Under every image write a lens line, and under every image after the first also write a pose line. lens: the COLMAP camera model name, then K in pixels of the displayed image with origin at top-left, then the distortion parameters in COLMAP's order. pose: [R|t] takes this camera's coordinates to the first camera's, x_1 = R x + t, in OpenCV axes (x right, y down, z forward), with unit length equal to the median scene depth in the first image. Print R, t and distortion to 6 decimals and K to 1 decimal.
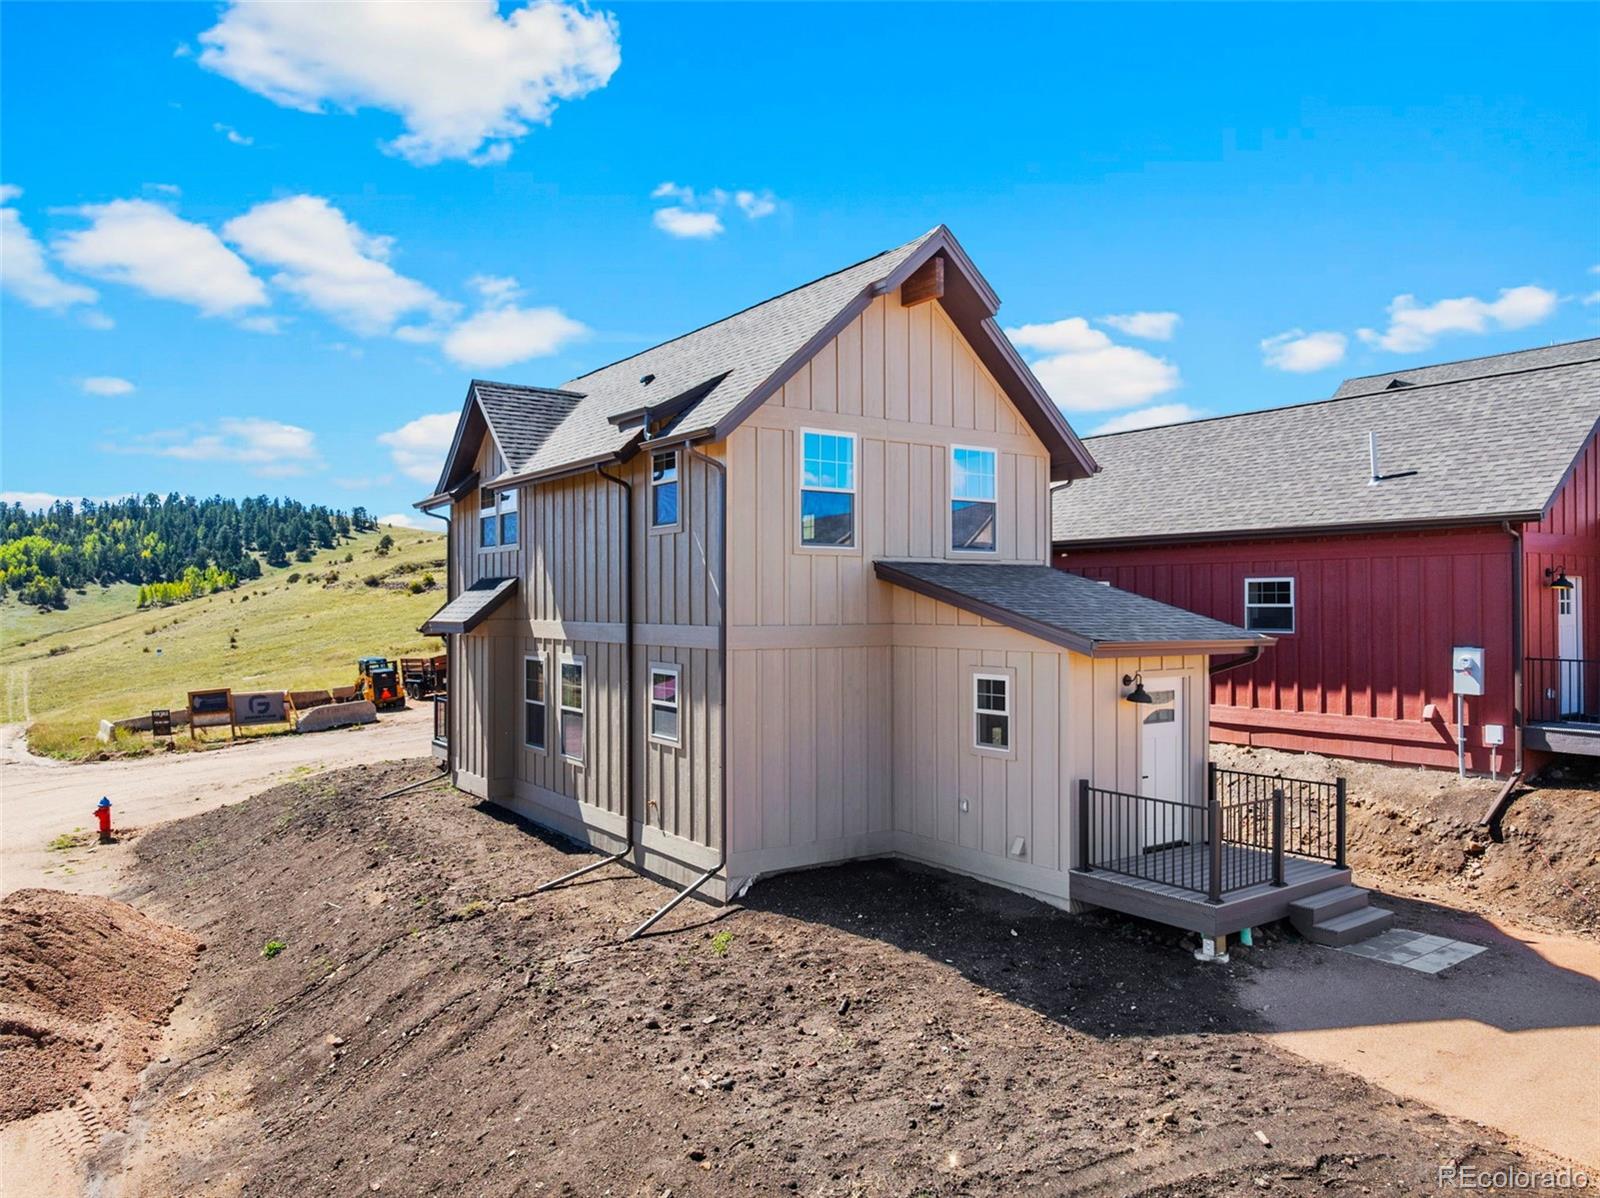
lens RADIAL K [[1128.1, 0, 803.8], [0, 1128.1, 590.0], [0, 0, 1]] dist [-0.043332, 0.004669]
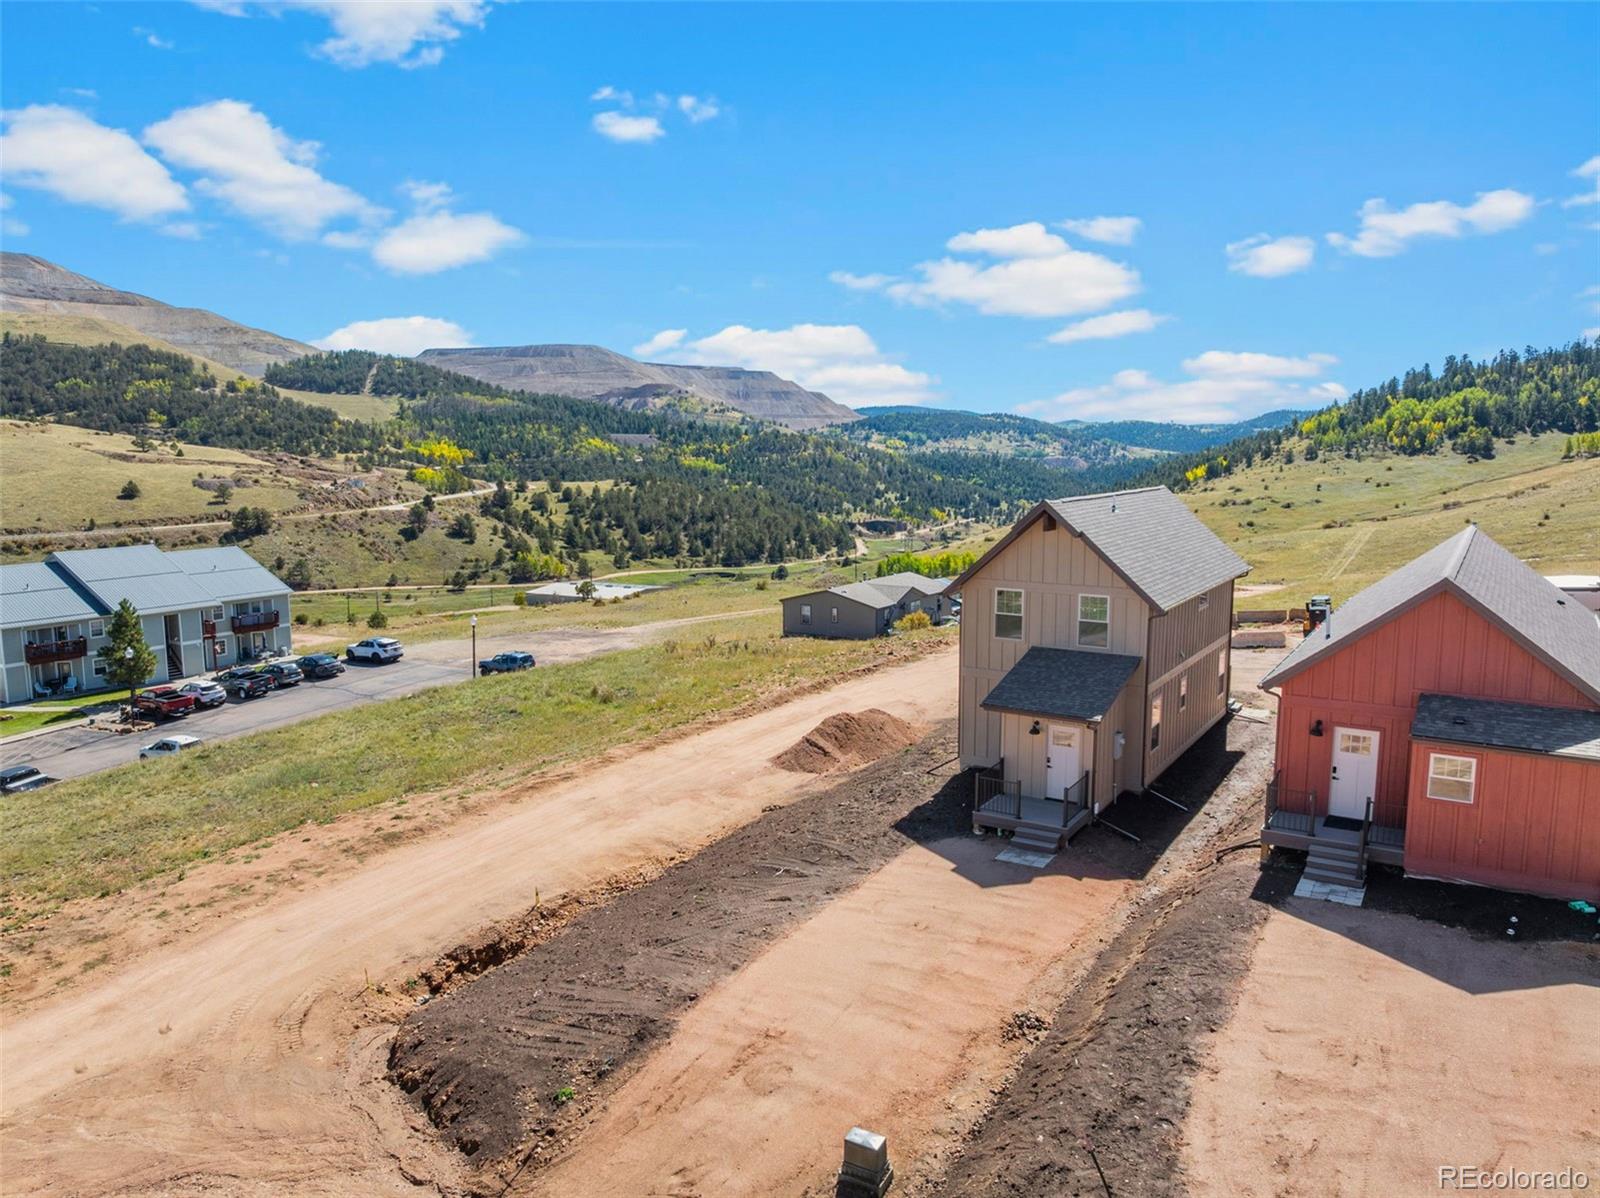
lens RADIAL K [[1128.1, 0, 803.8], [0, 1128.1, 590.0], [0, 0, 1]] dist [-0.043332, 0.004669]
pose [[0.383412, 0.121647, -0.915531, 1.804557], [0.015092, 0.990330, 0.137906, -0.424671], [0.923454, -0.066692, 0.377868, -0.235594]]
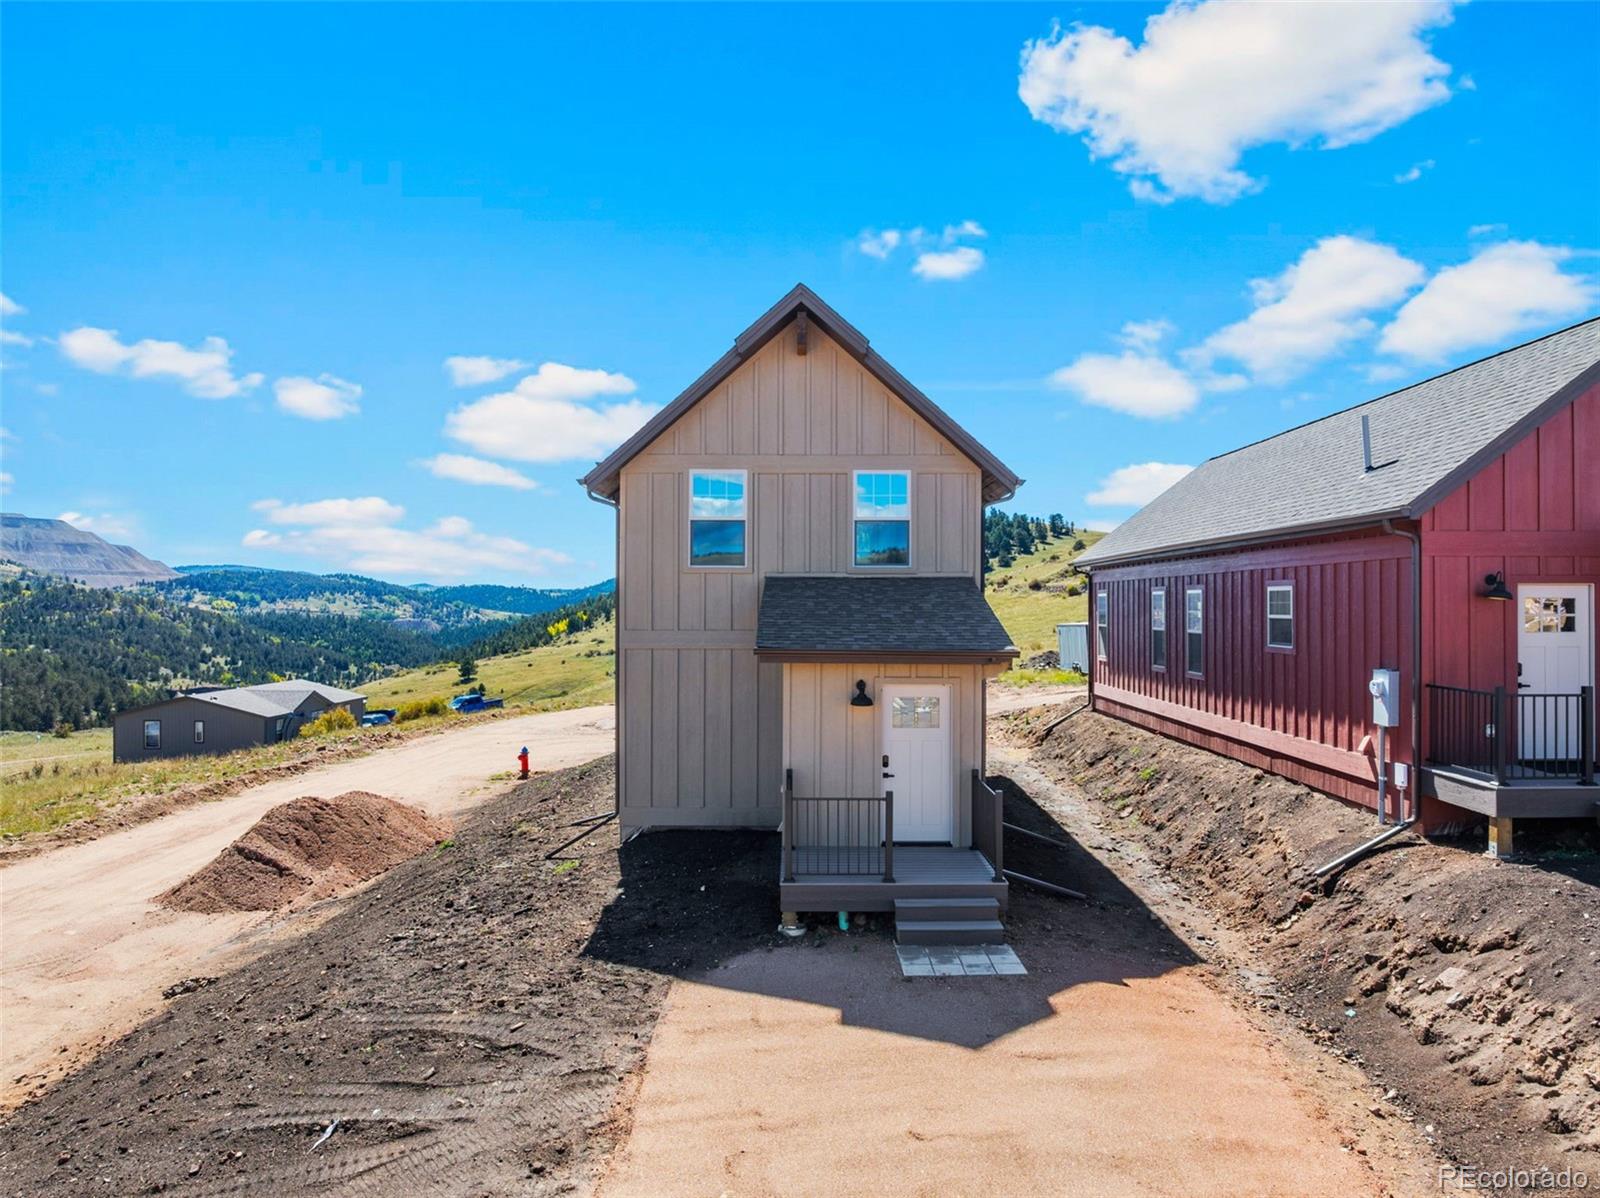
lens RADIAL K [[1128.1, 0, 803.8], [0, 1128.1, 590.0], [0, 0, 1]] dist [-0.043332, 0.004669]
pose [[0.817003, -0.006056, -0.576601, 0.730376], [0.004874, 0.999982, -0.003597, -0.007433], [0.576613, 0.000128, 0.817018, 0.057398]]
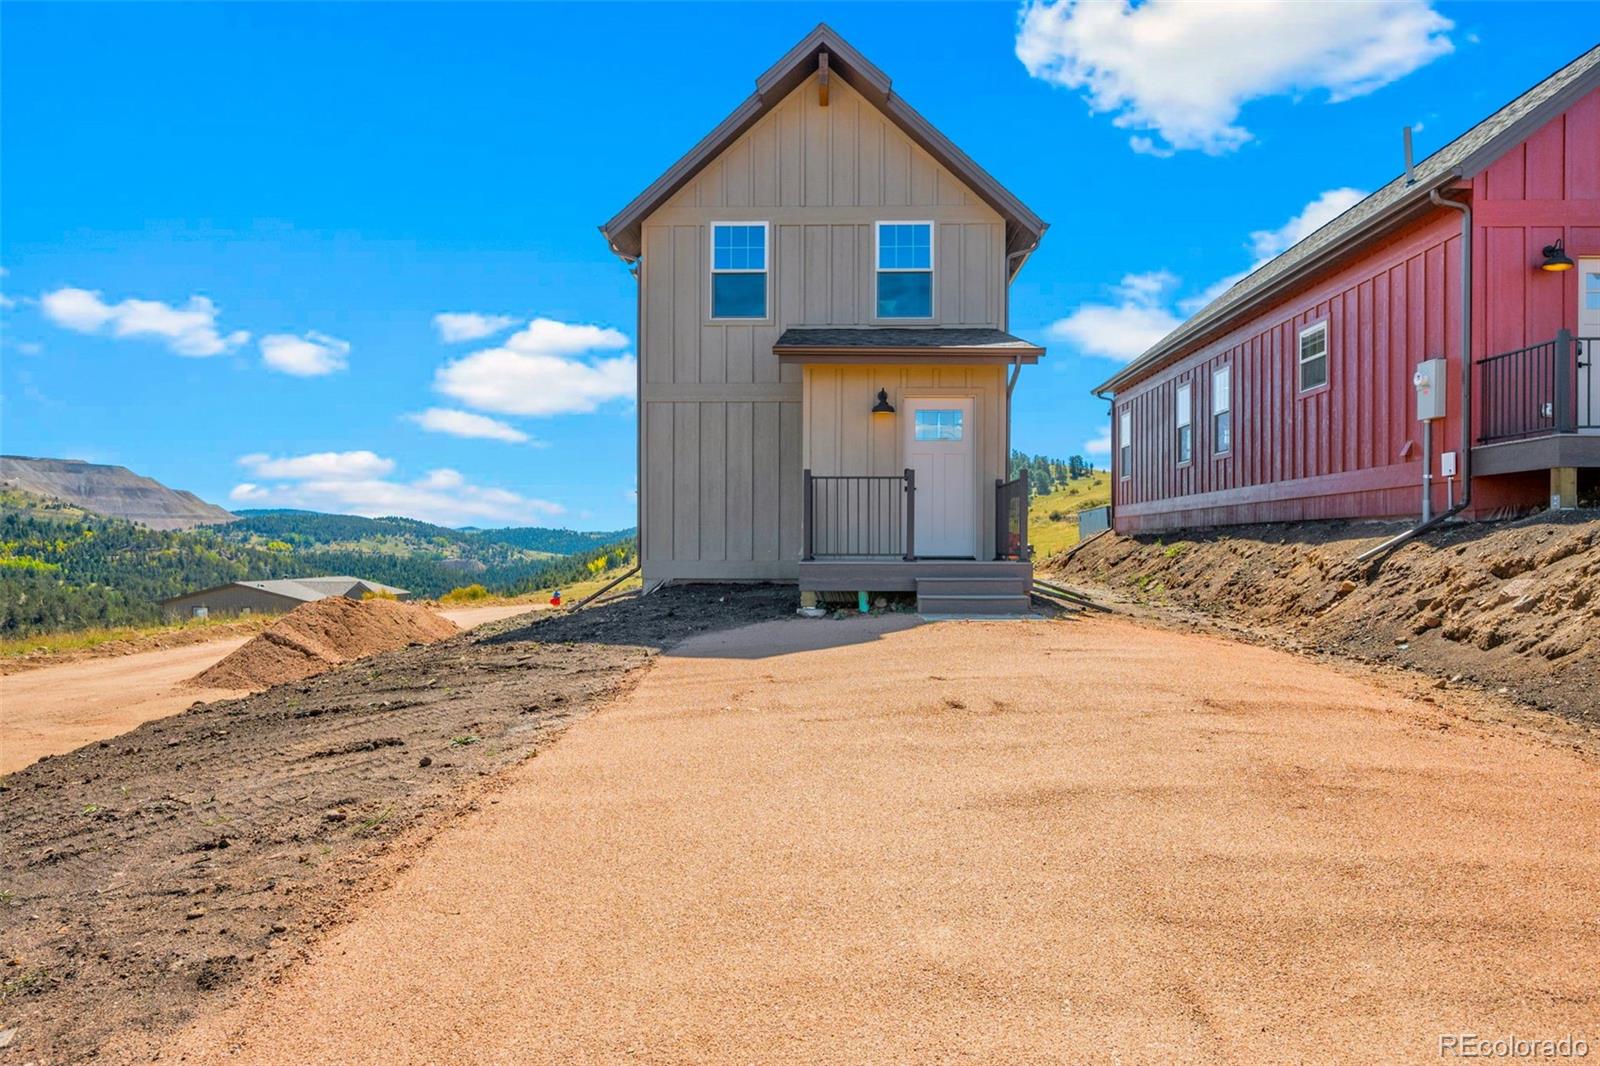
lens RADIAL K [[1077.1, 0, 803.8], [0, 1077.1, 549.3], [0, 0, 1]] dist [-0.002669, -0.002427]
pose [[0.801505, 0.001895, -0.597985, 0.705157], [0.005347, 0.999932, 0.010335, 0.181210], [0.597964, -0.011481, 0.801440, 0.102762]]
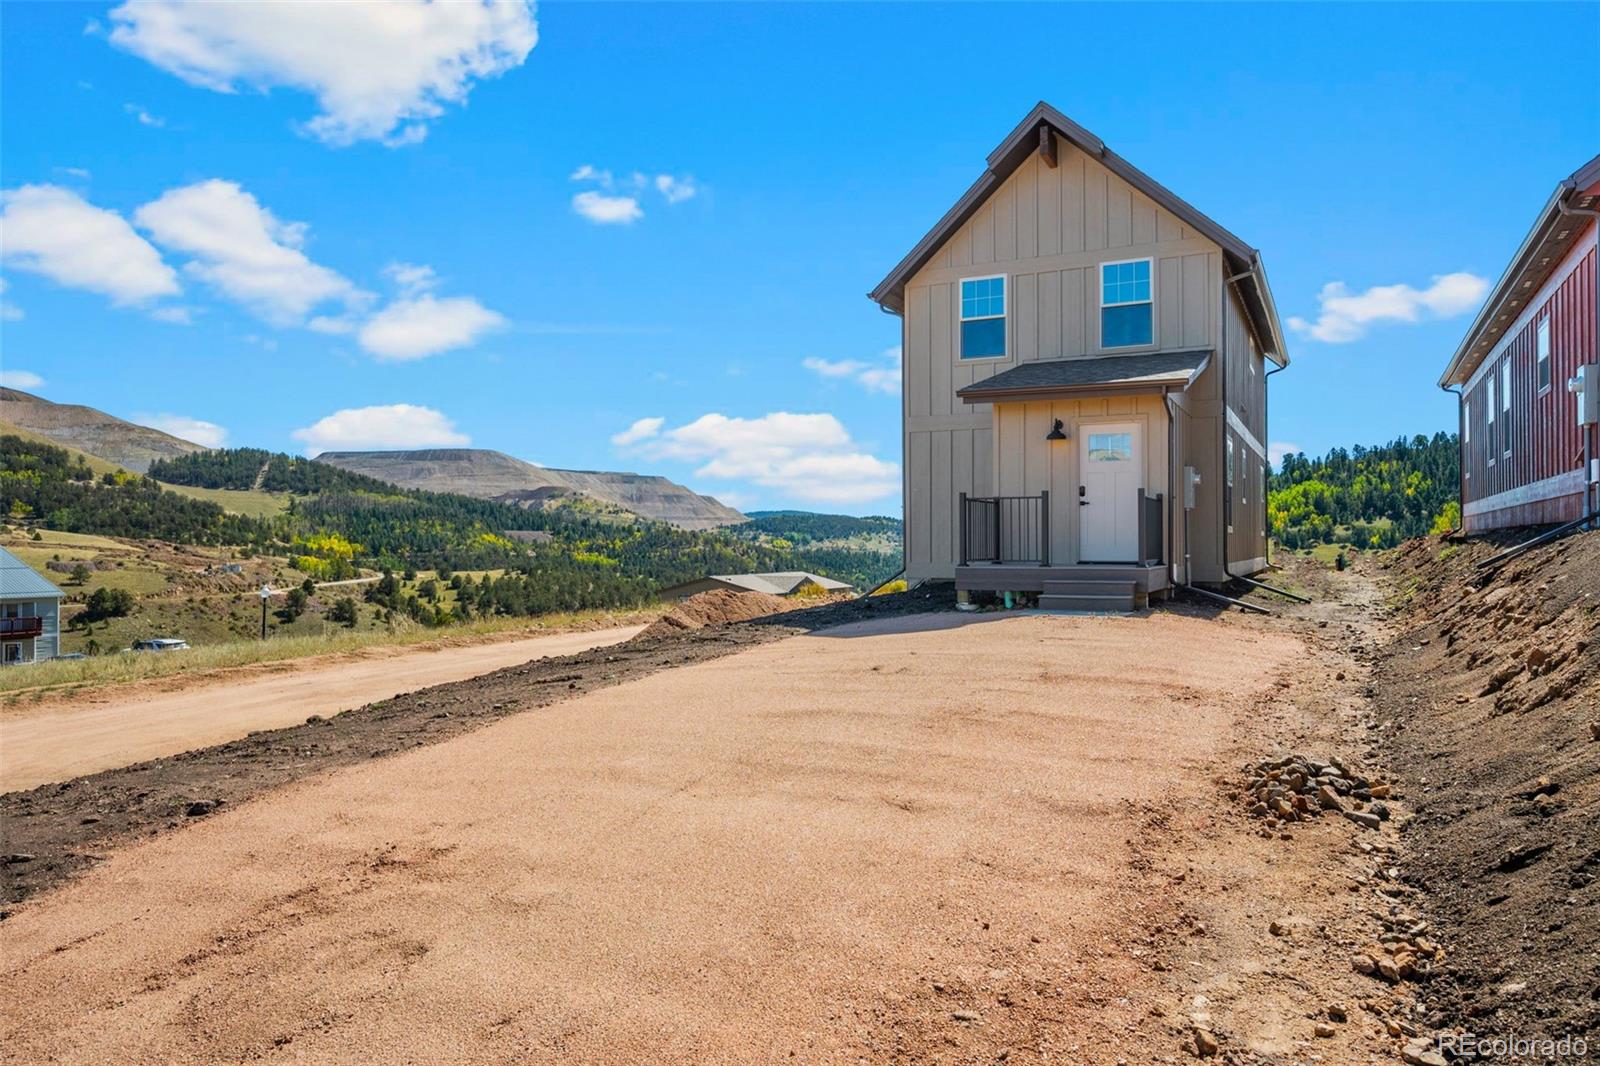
lens RADIAL K [[1067.6, 0, 807.9], [0, 1067.6, 539.1], [0, 0, 1]] dist [-0.005509, 0.008103]
pose [[0.478291, -0.005642, -0.878183, 1.009462], [0.012669, 0.999920, 0.000476, 0.171619], [0.878110, -0.011354, 0.478324, 0.143467]]
